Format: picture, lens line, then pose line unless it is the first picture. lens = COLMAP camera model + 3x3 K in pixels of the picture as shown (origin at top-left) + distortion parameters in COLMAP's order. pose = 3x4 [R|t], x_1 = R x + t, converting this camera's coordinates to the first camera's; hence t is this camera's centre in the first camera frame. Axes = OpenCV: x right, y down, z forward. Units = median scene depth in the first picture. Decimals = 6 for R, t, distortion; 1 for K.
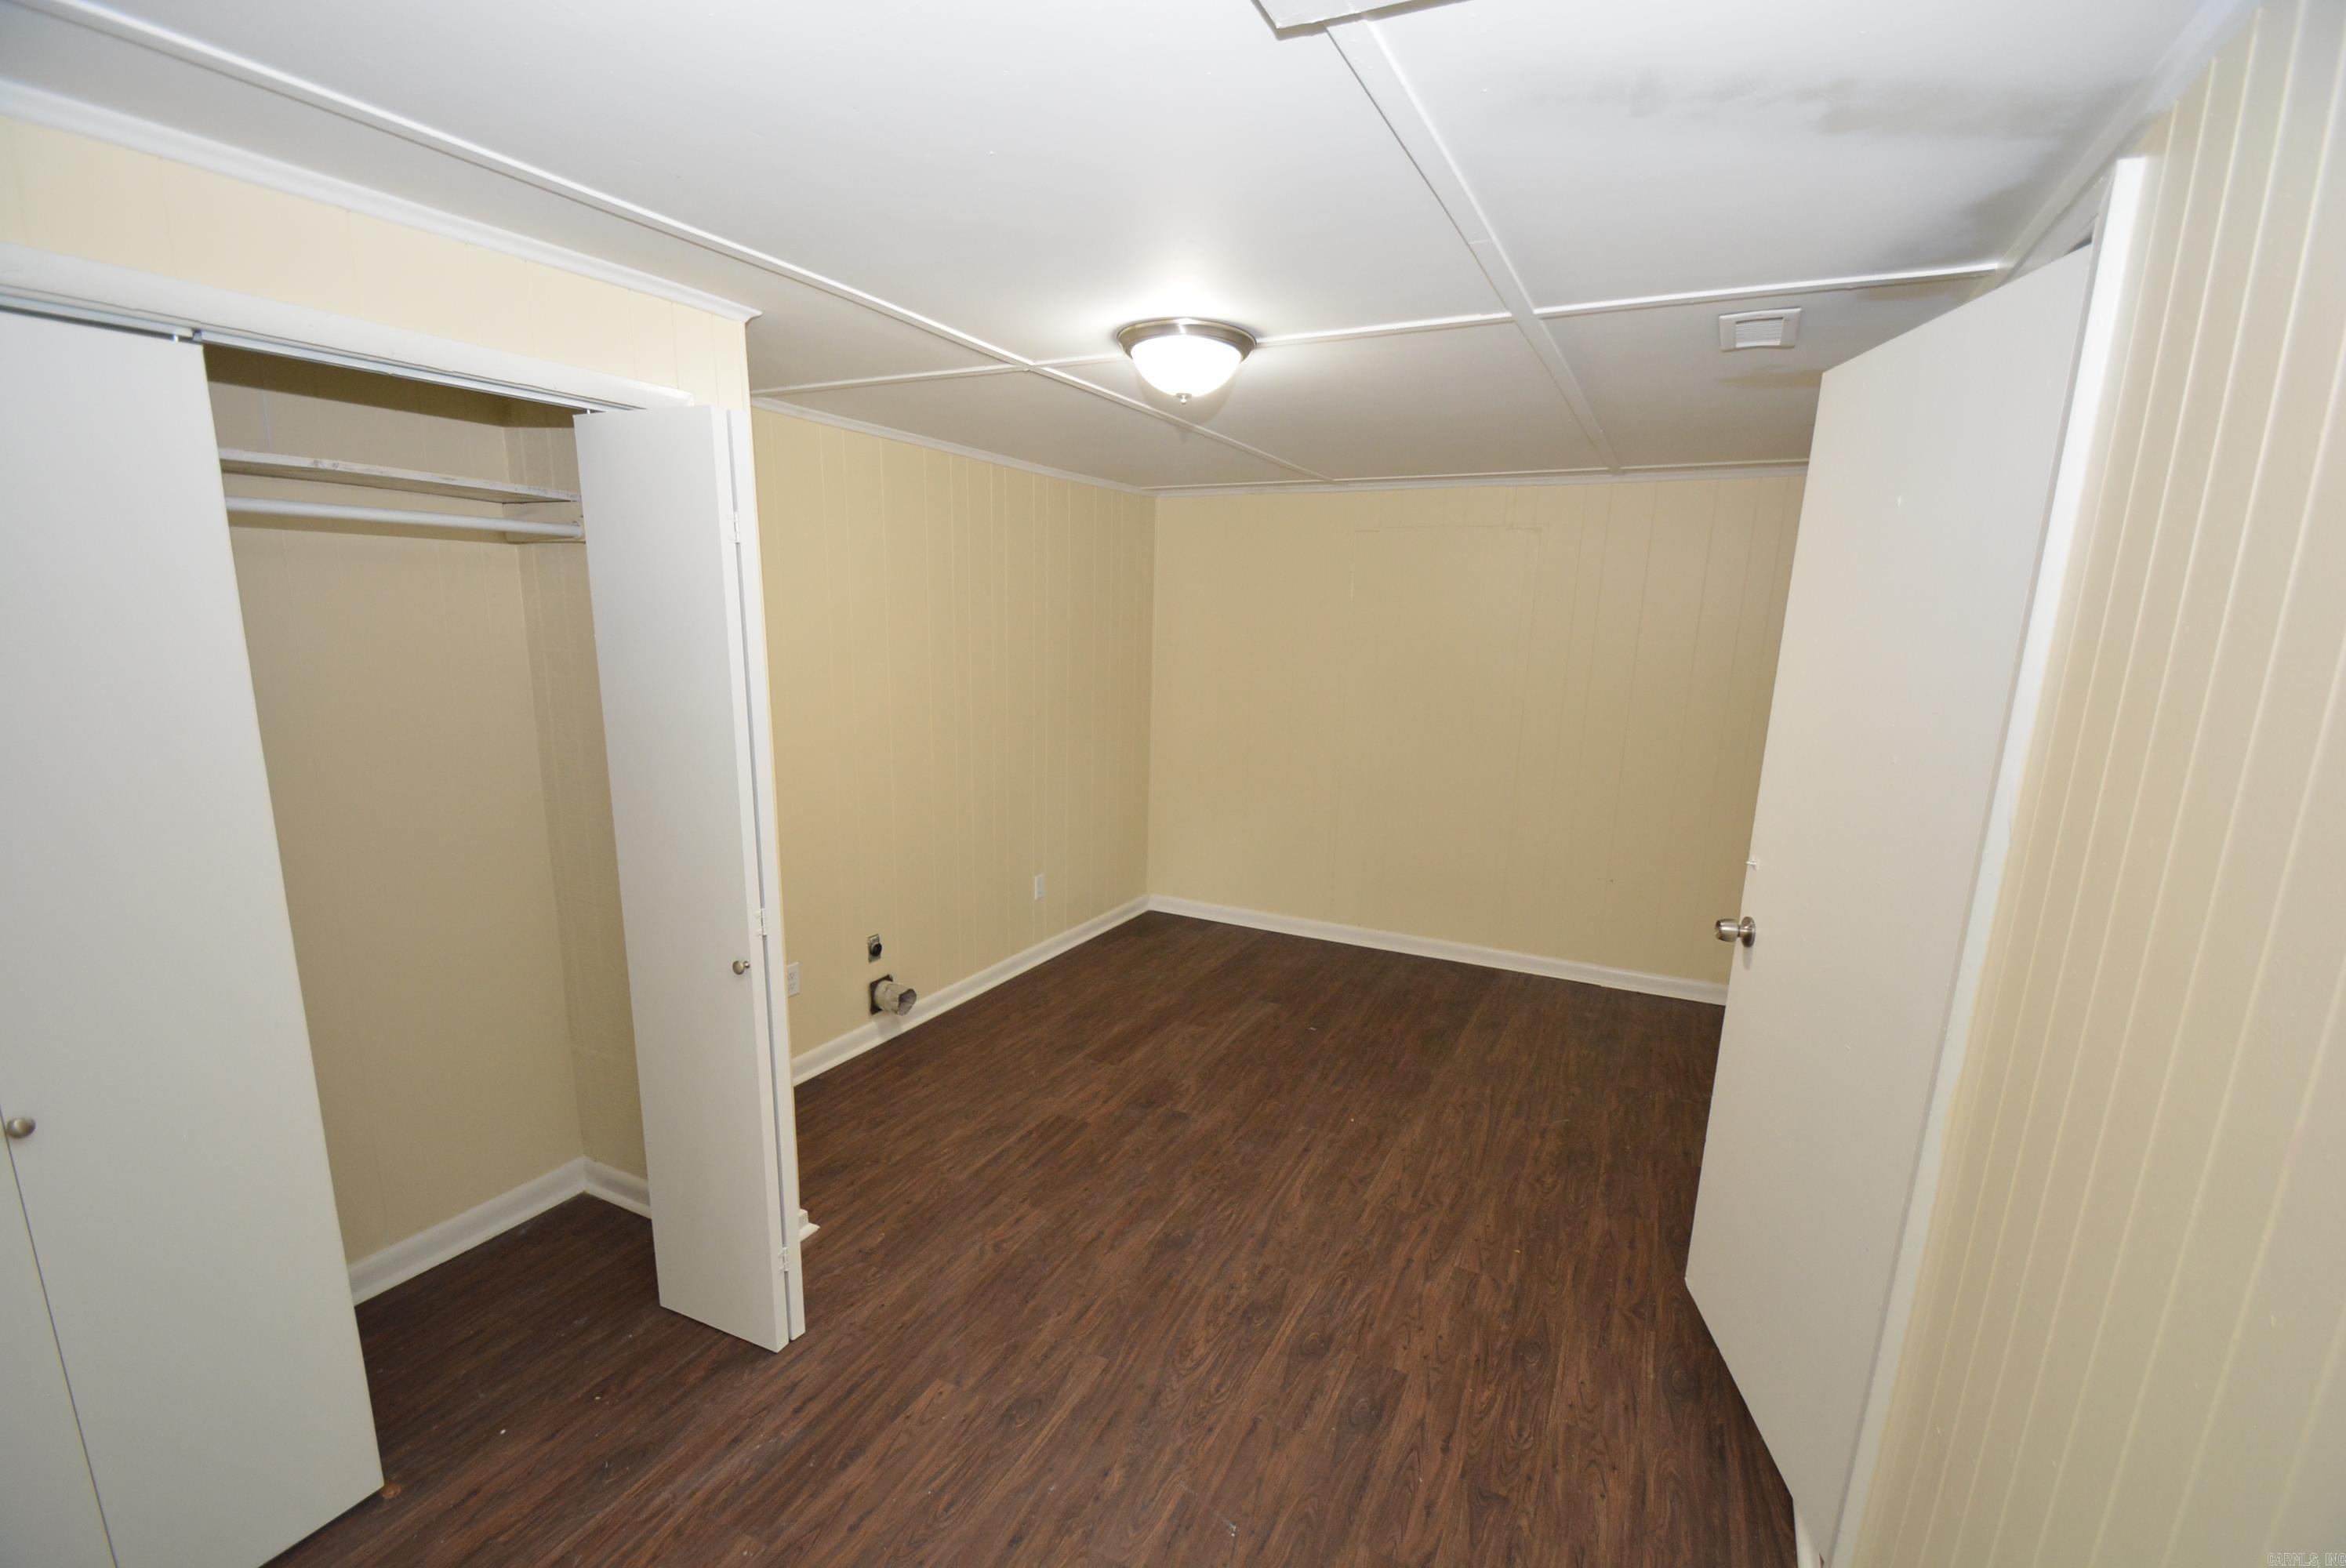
lens RADIAL K [[1026.5, 0, 1185.7], [0, 1026.5, 832.1], [0, 0, 1]] dist [0.025690, -0.022718]
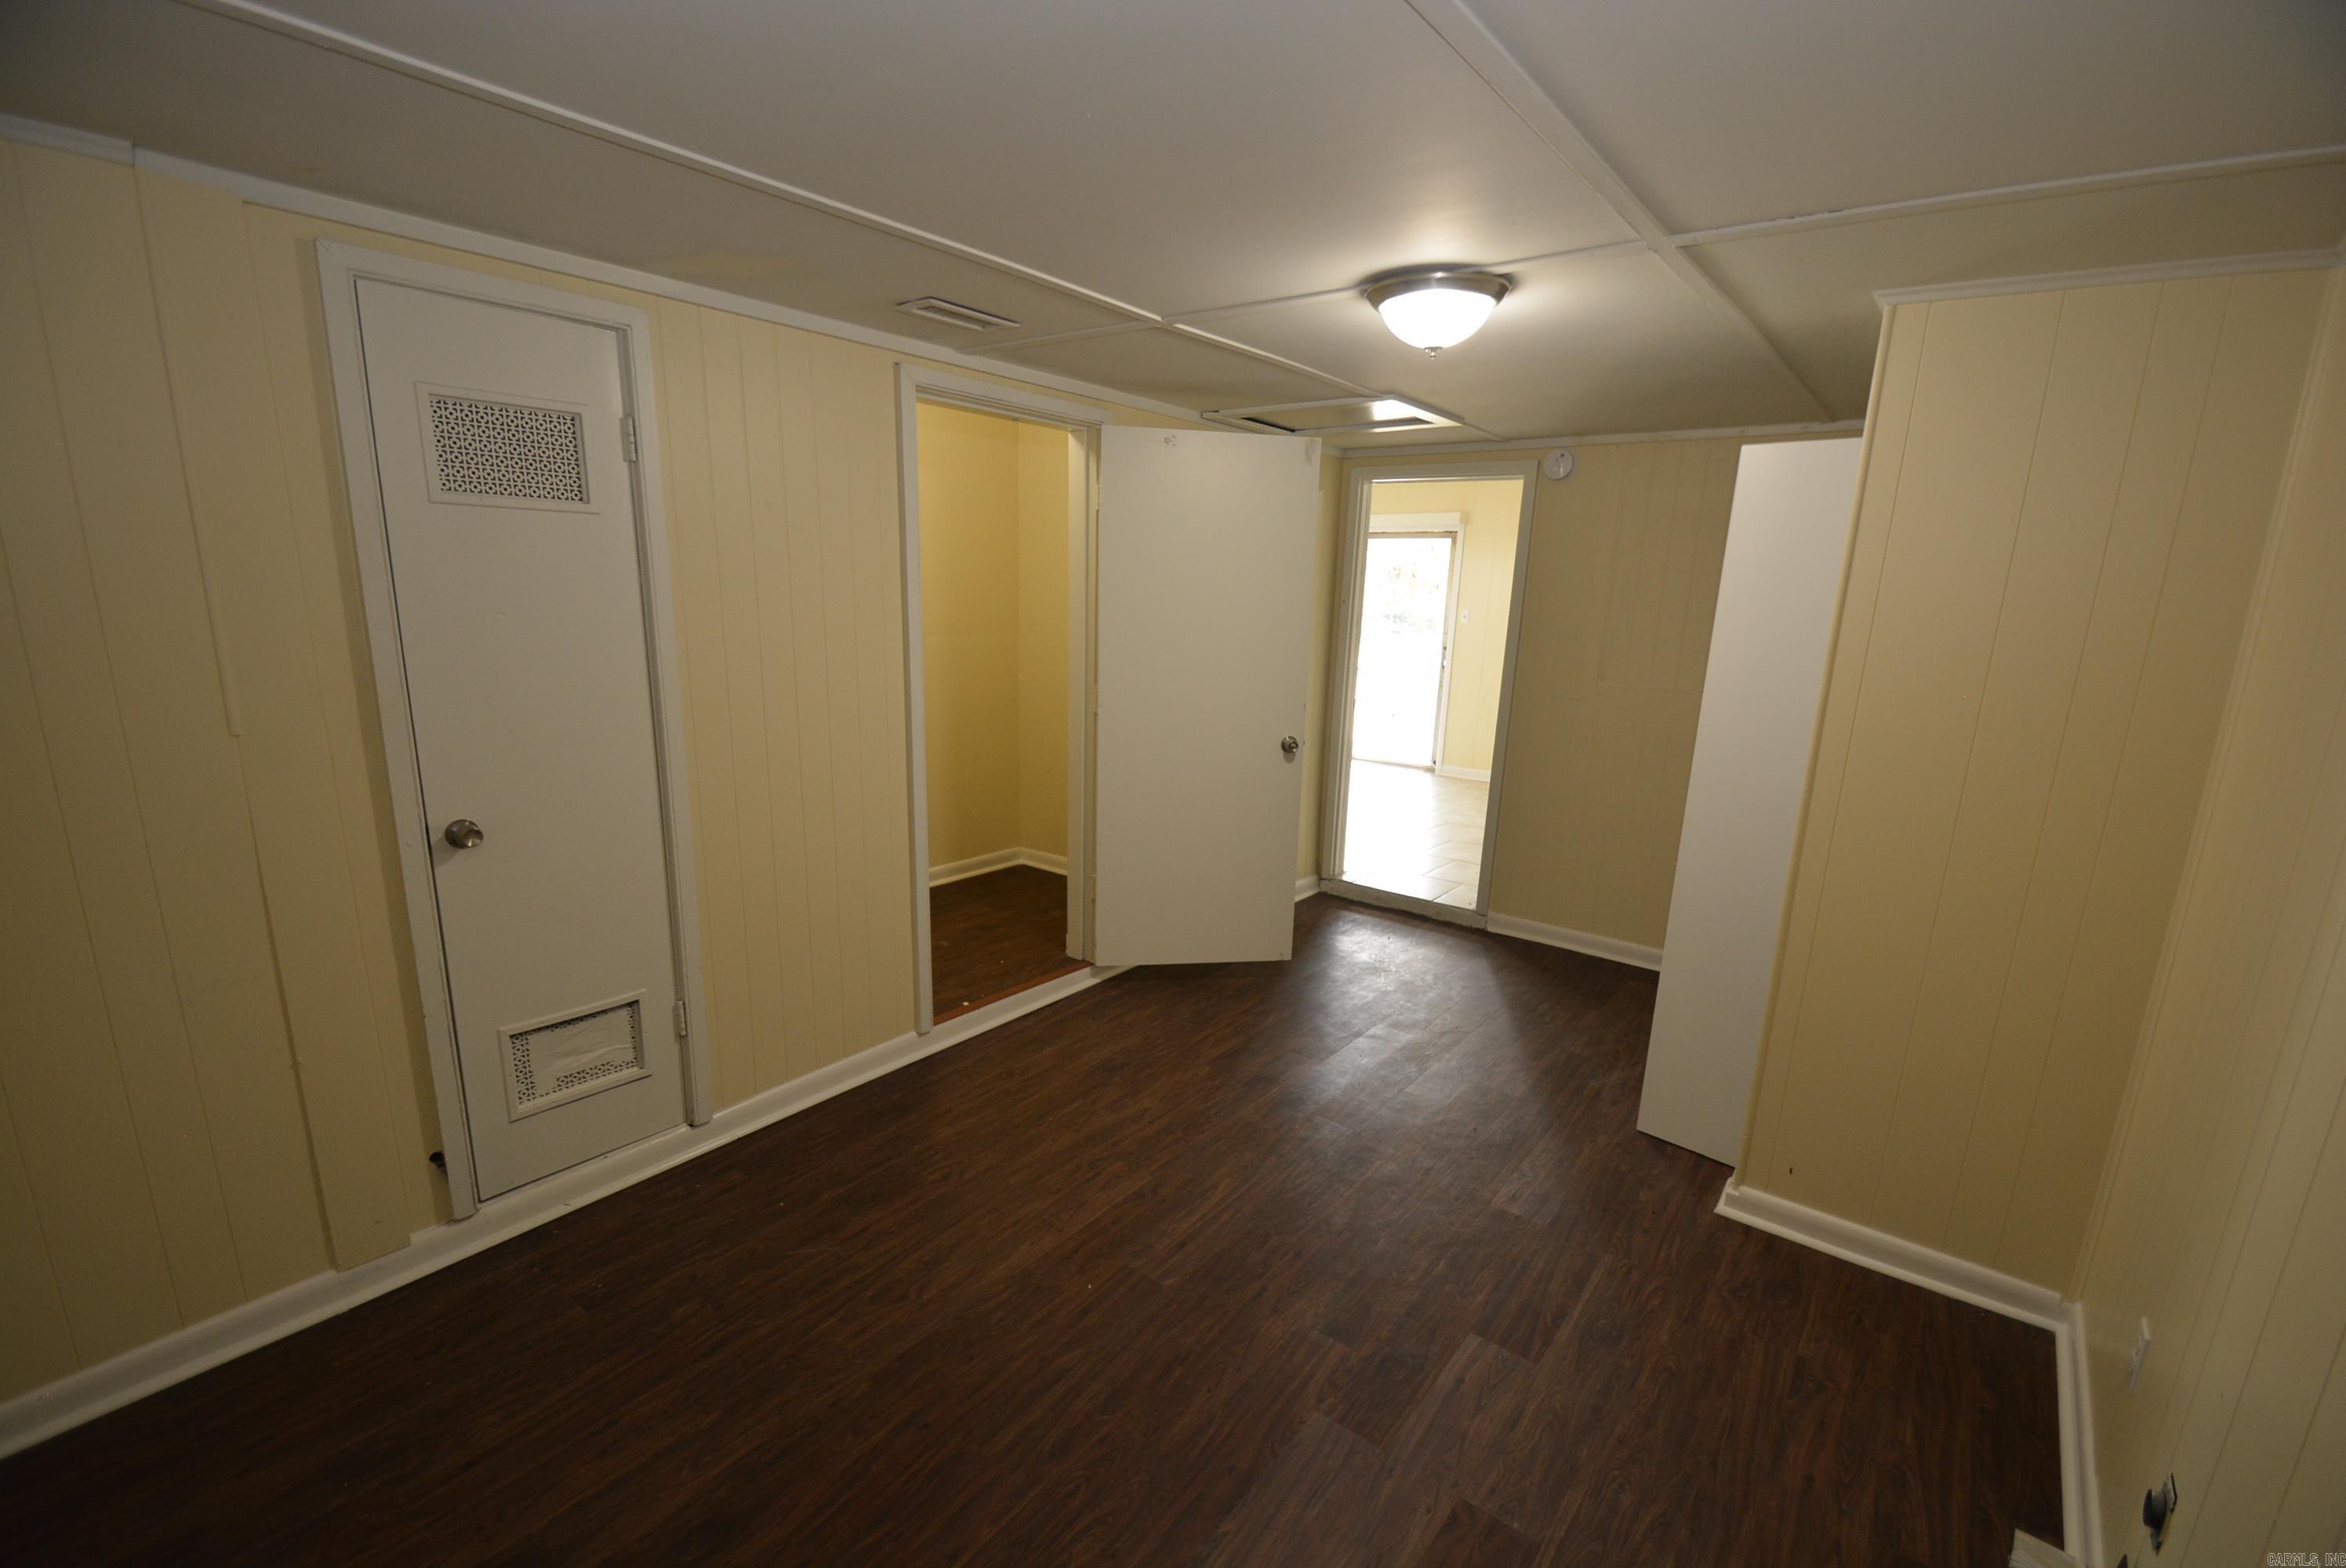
lens RADIAL K [[1026.5, 0, 1185.7], [0, 1026.5, 832.1], [0, 0, 1]] dist [0.025690, -0.022718]
pose [[-0.979272, -0.101977, 0.175009, 0.008126], [-0.014843, 0.897825, 0.440103, -0.346661], [-0.202007, 0.428382, -0.880728, 1.669196]]
